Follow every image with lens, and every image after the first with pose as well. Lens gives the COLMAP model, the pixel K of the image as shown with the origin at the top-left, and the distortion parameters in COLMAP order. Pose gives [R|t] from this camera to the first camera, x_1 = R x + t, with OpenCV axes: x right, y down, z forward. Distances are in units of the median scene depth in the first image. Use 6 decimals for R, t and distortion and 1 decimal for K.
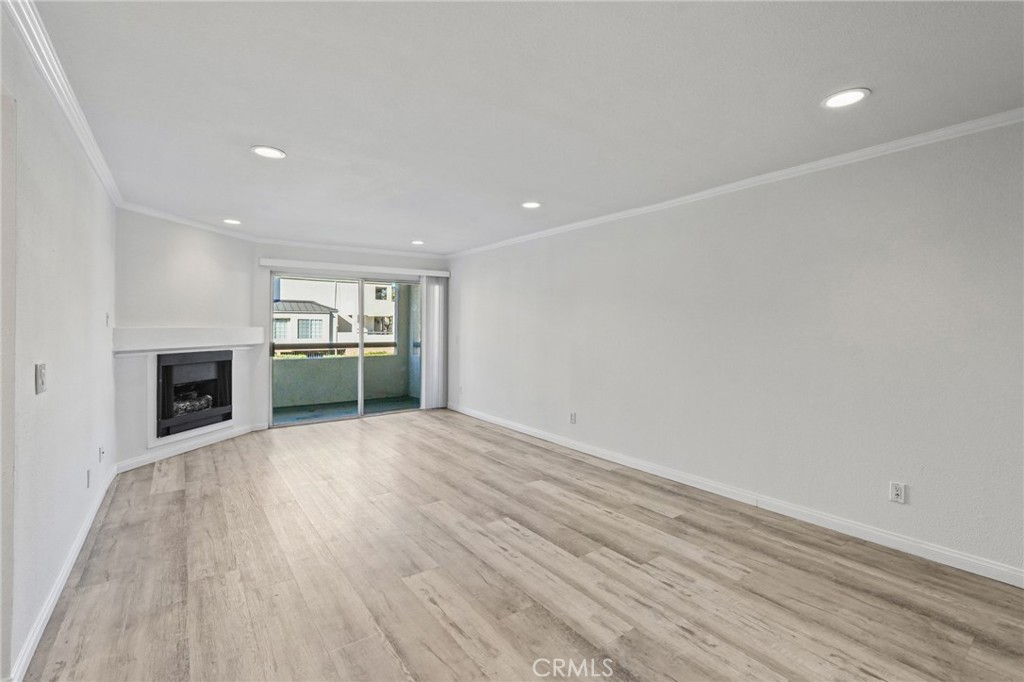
lens RADIAL K [[459.4, 0, 512.3], [0, 459.4, 326.5], [0, 0, 1]] dist [-0.019081, 0.008843]
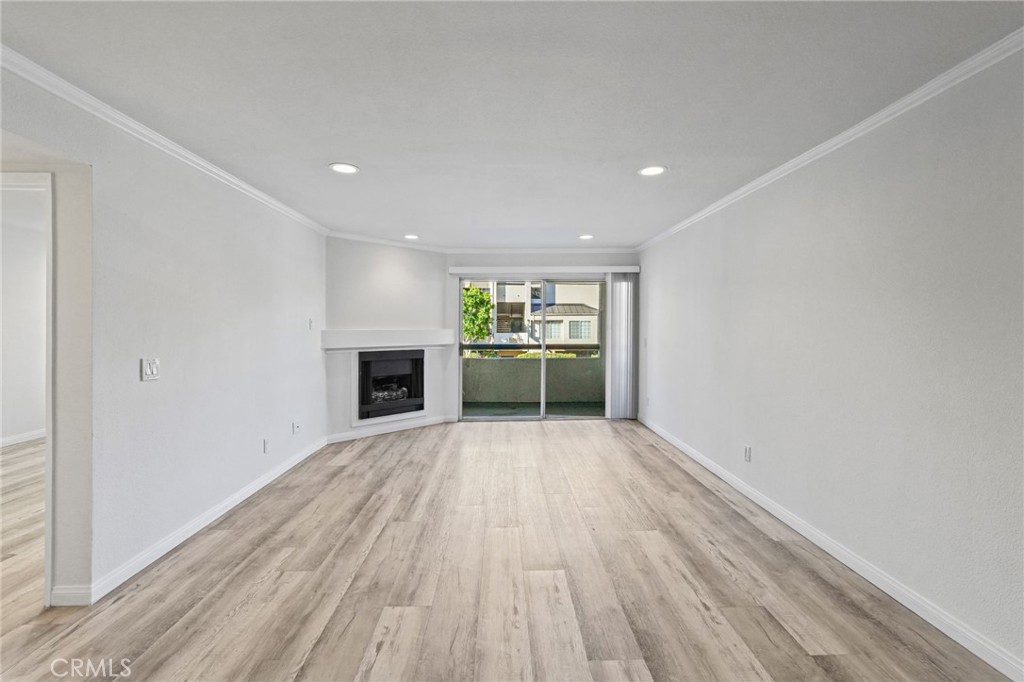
lens RADIAL K [[459.4, 0, 512.3], [0, 459.4, 326.5], [0, 0, 1]] dist [-0.019081, 0.008843]
pose [[0.822234, -0.004791, -0.569130, 0.286620], [0.003763, 0.999988, -0.002981, -0.001475], [0.569138, 0.000310, 0.822242, 0.233979]]
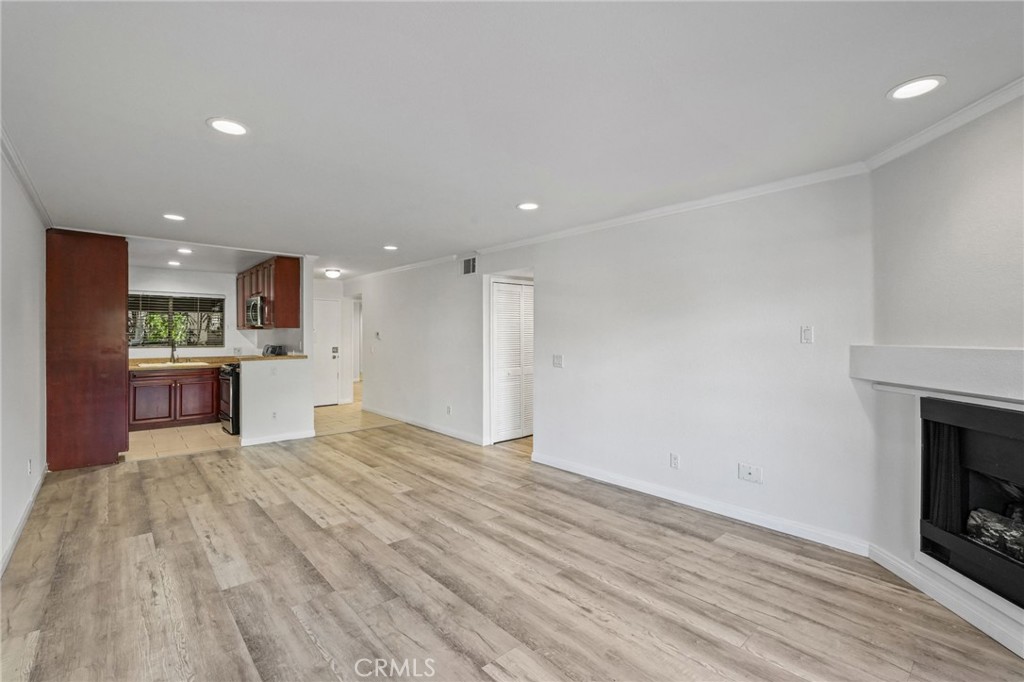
lens RADIAL K [[445.5, 0, 513.9], [0, 445.5, 336.2], [0, 0, 1]] dist [-0.019926, 0.008508]
pose [[-0.994290, -0.005799, -0.106549, -0.254406], [-0.005699, 0.999983, -0.001243, -0.008846], [0.106555, -0.000629, -0.994307, 1.577764]]
